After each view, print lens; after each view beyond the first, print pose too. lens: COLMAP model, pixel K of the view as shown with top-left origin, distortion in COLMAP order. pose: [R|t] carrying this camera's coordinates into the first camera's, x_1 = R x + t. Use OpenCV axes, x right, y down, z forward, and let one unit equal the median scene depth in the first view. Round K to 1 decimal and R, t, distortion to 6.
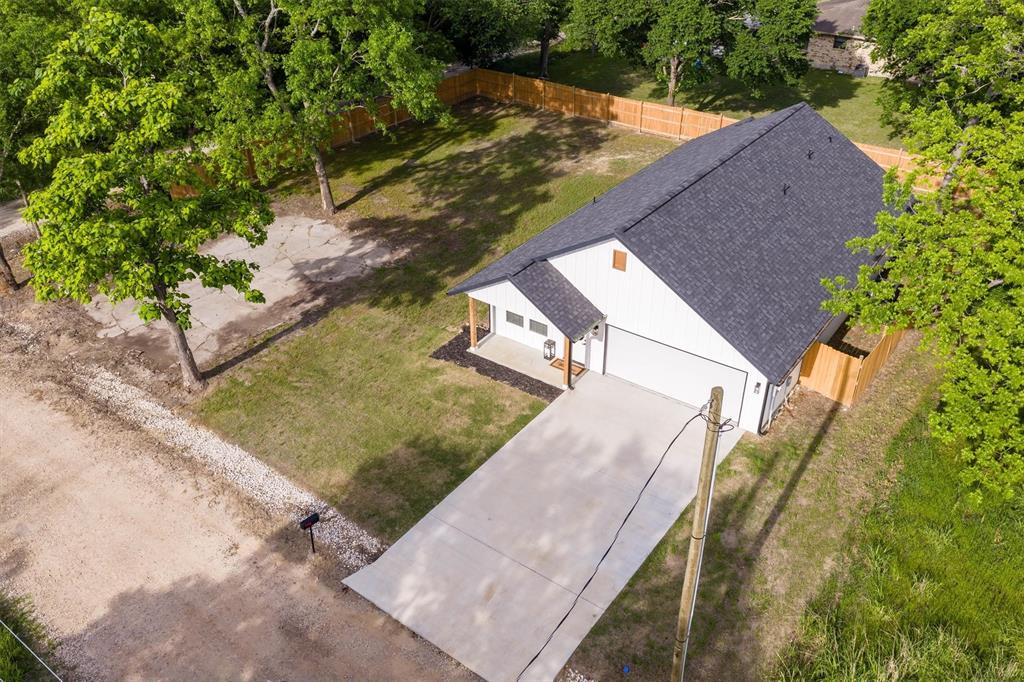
lens RADIAL K [[775.0, 0, 533.9], [0, 775.0, 330.7], [0, 0, 1]] dist [0.013876, 0.001402]
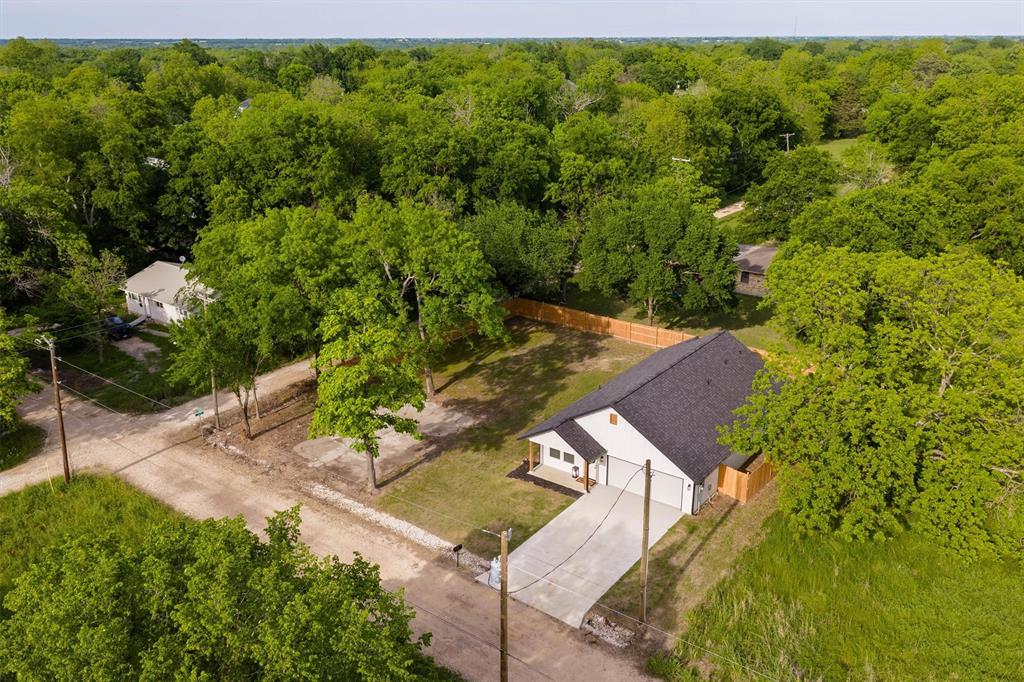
lens RADIAL K [[775.0, 0, 533.9], [0, 775.0, 330.7], [0, 0, 1]] dist [0.013876, 0.001402]
pose [[0.999971, 0.002211, -0.007311, -0.061839], [-0.003893, 0.971052, -0.238837, 0.134984], [0.006571, 0.238859, 0.971032, -0.782763]]
